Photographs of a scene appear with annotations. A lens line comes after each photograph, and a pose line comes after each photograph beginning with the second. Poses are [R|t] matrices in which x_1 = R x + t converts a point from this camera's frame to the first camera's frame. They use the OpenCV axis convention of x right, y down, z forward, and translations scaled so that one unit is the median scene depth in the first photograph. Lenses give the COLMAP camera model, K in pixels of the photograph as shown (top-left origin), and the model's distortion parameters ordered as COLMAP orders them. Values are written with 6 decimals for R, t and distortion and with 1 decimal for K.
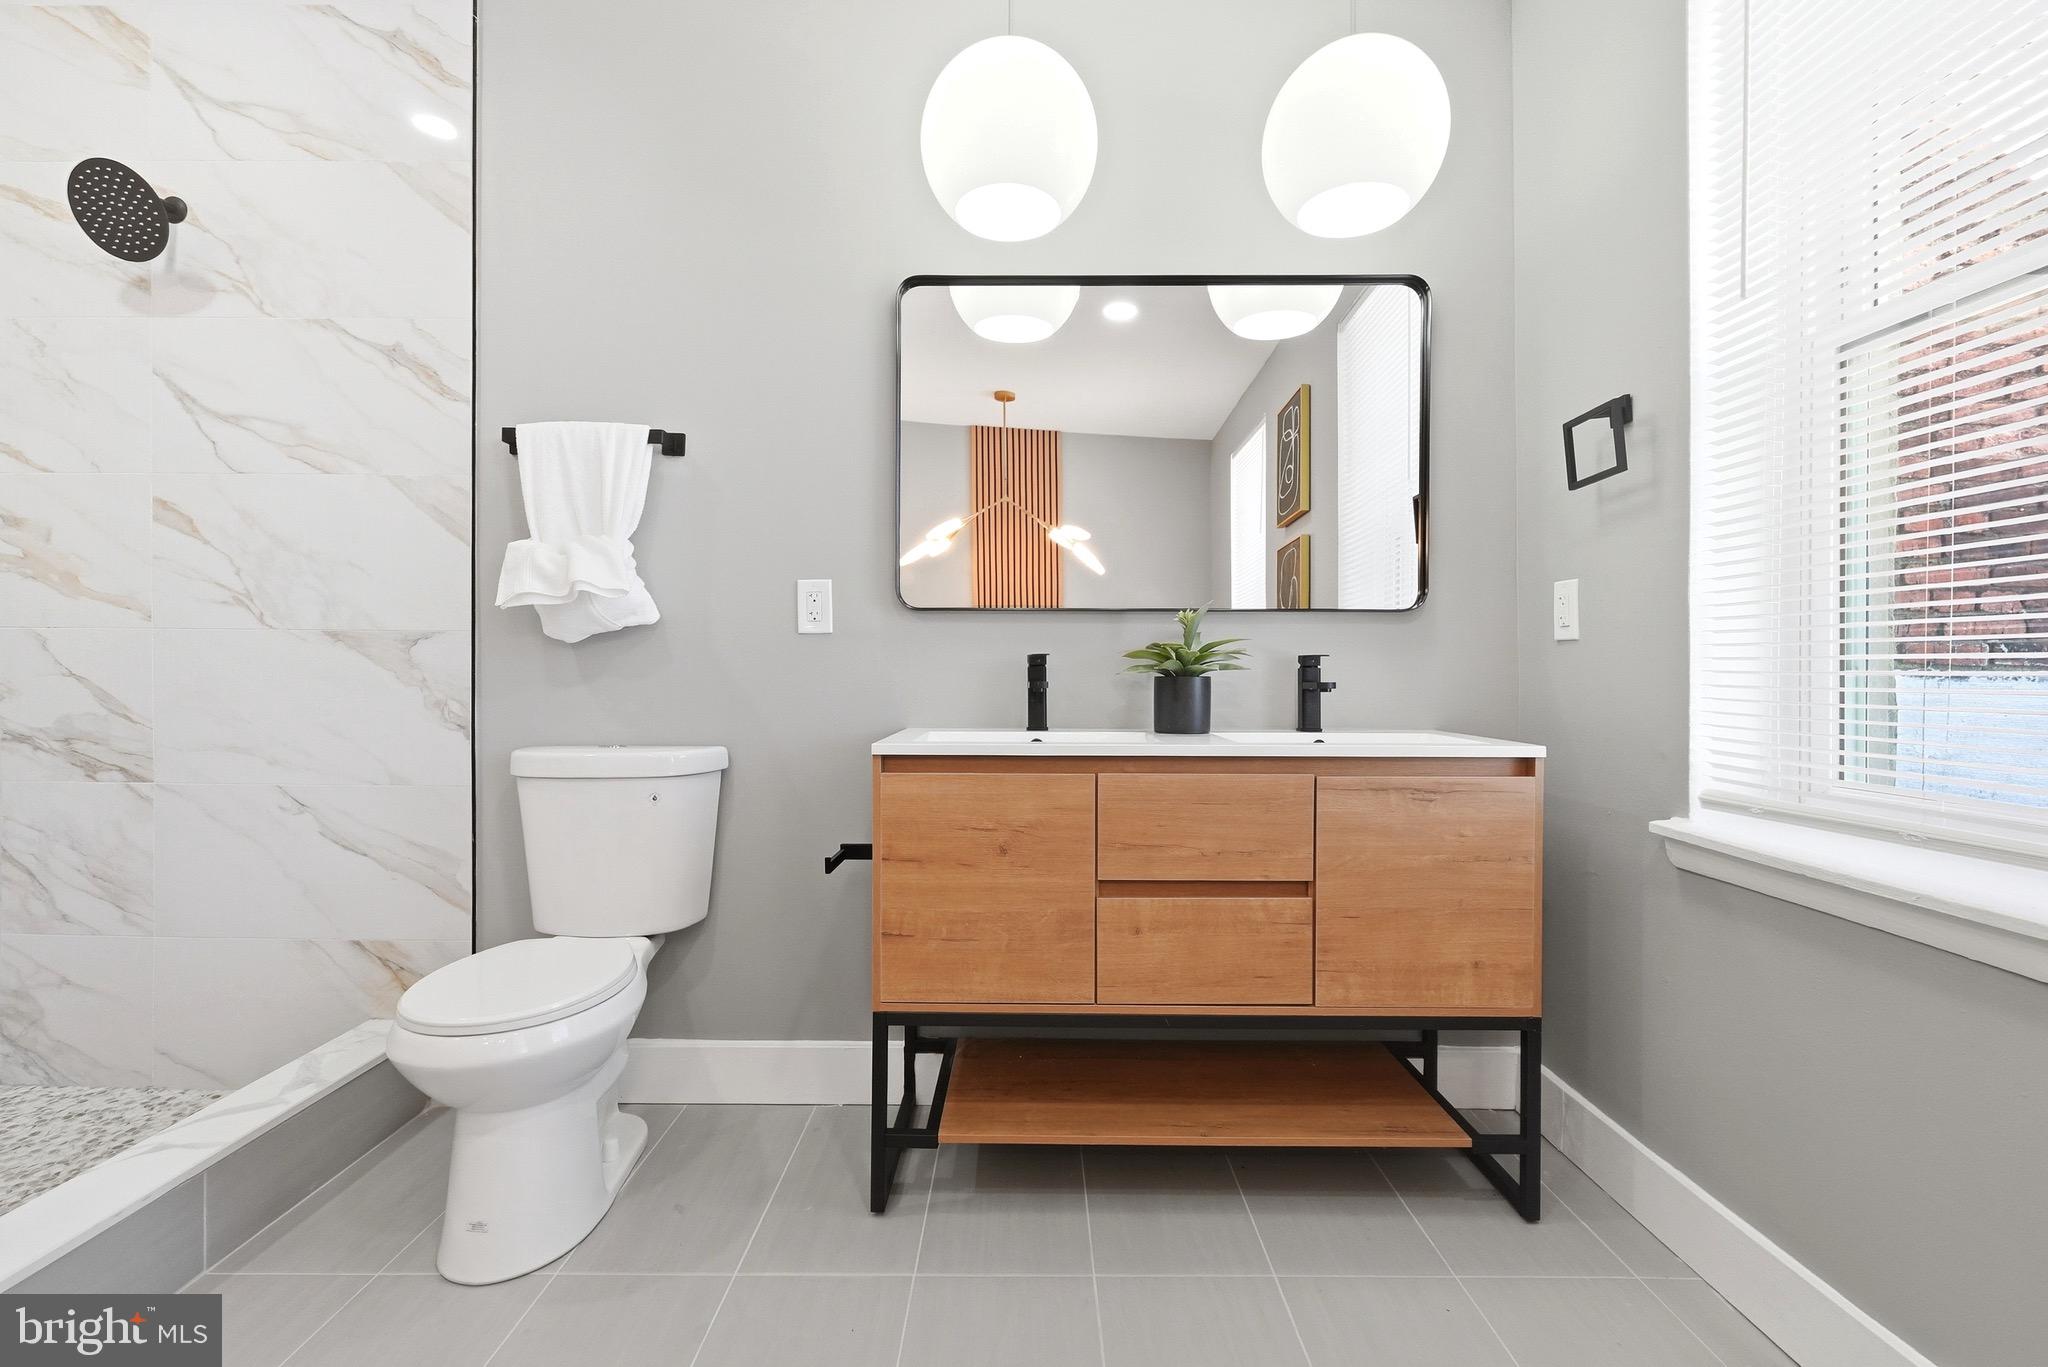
lens RADIAL K [[927.3, 0, 1024.0], [0, 927.3, 683.5], [0, 0, 1]] dist [-0.001925, -0.000015]
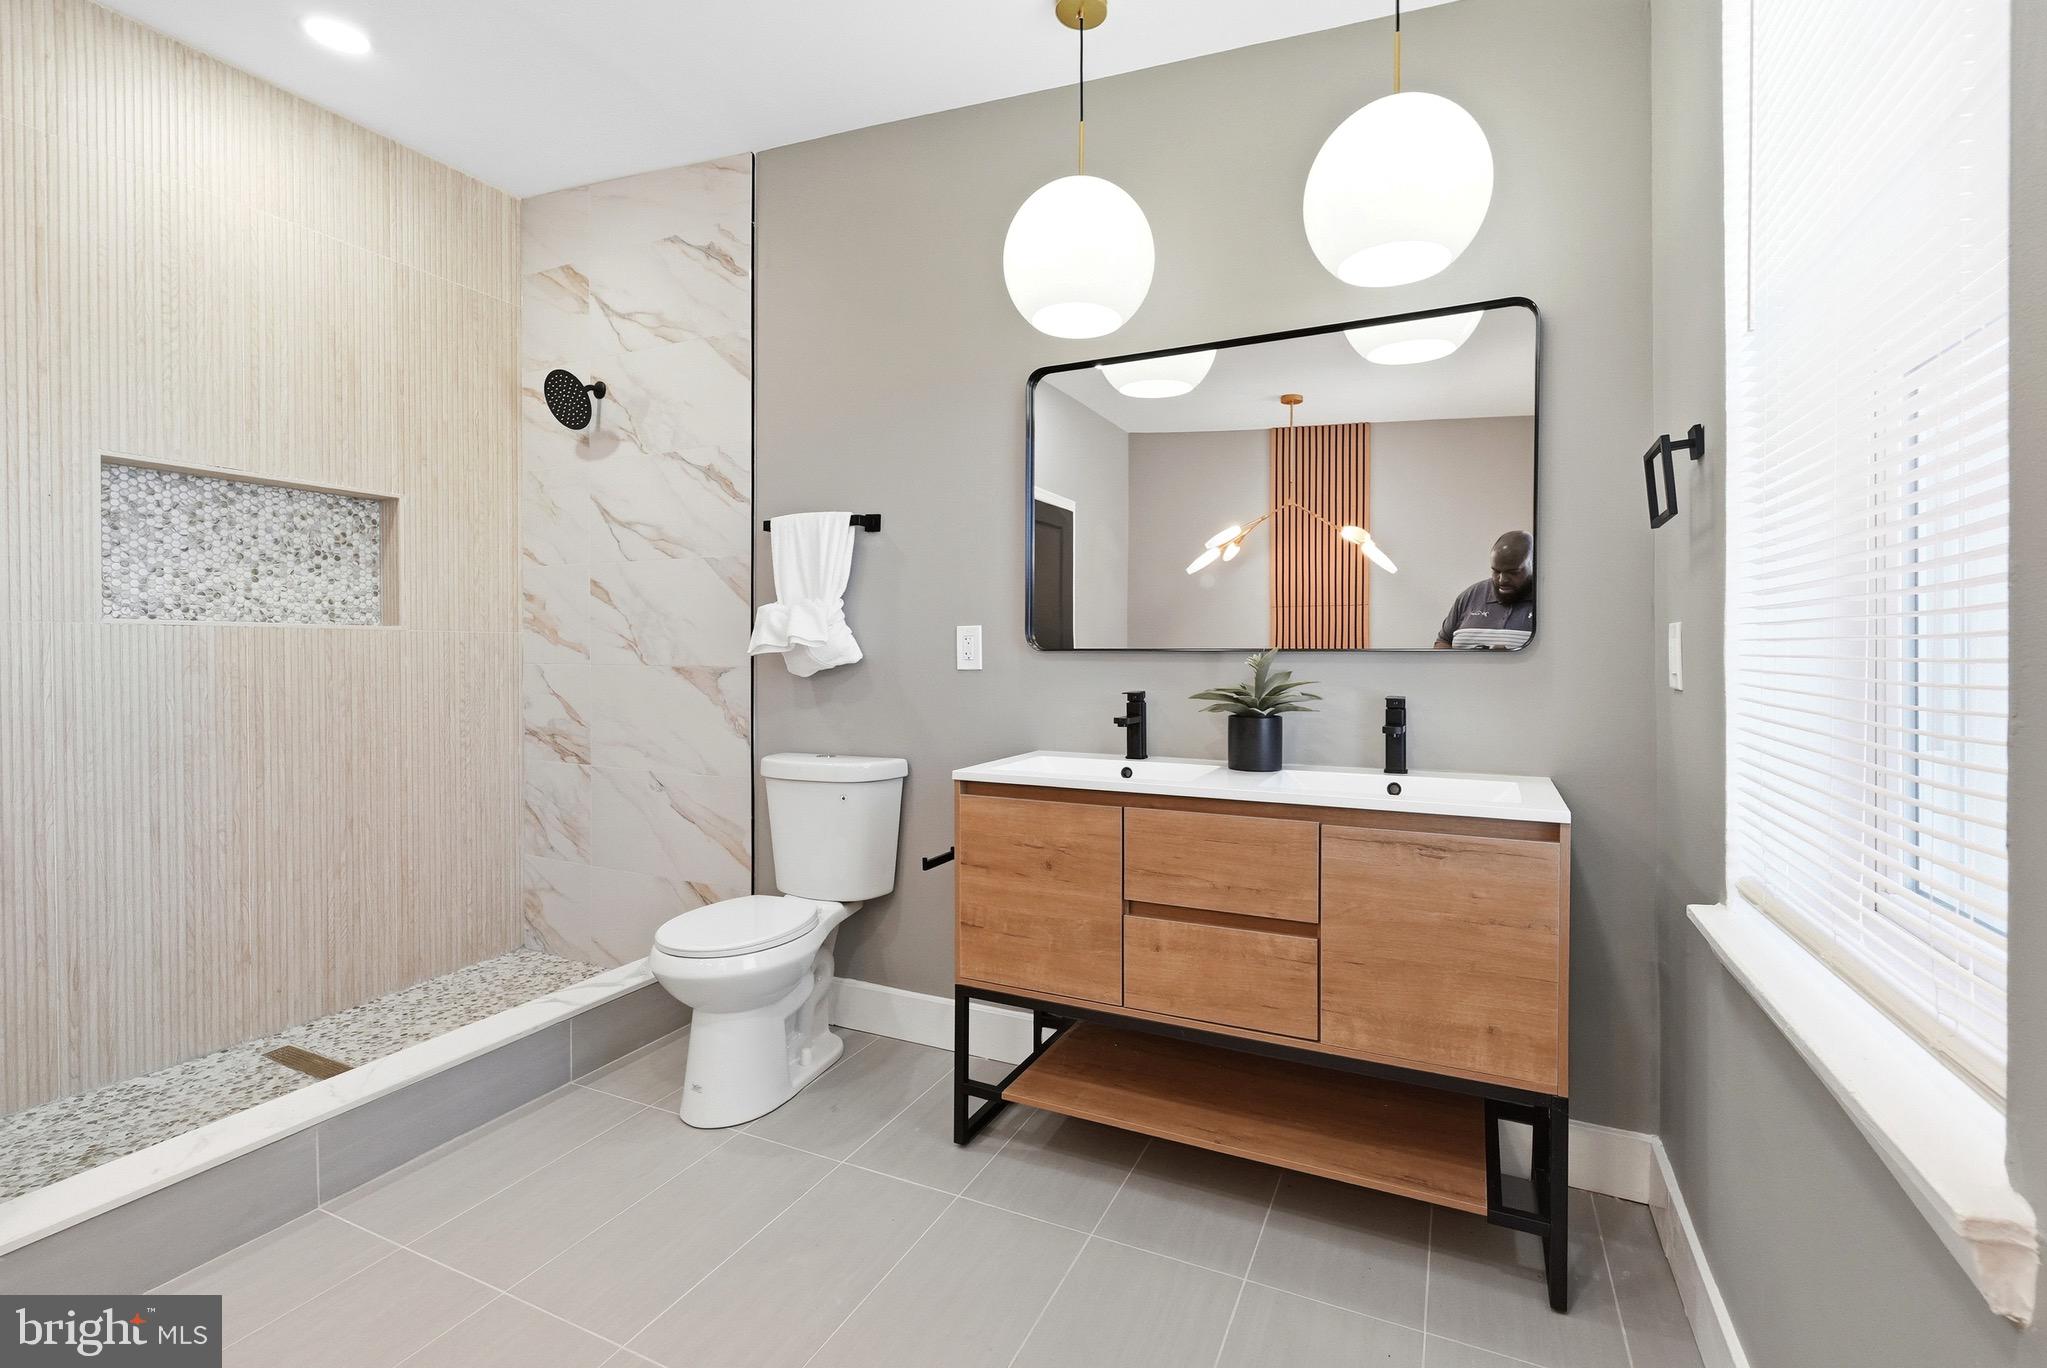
lens RADIAL K [[931.8, 0, 1031.6], [0, 931.8, 658.9], [0, 0, 1]] dist [-0.002374, 0.000031]
pose [[0.901317, 0.001466, -0.433158, 0.427511], [-0.000810, 0.999998, 0.001699, -0.079509], [0.433160, -0.001180, 0.901316, -0.082541]]
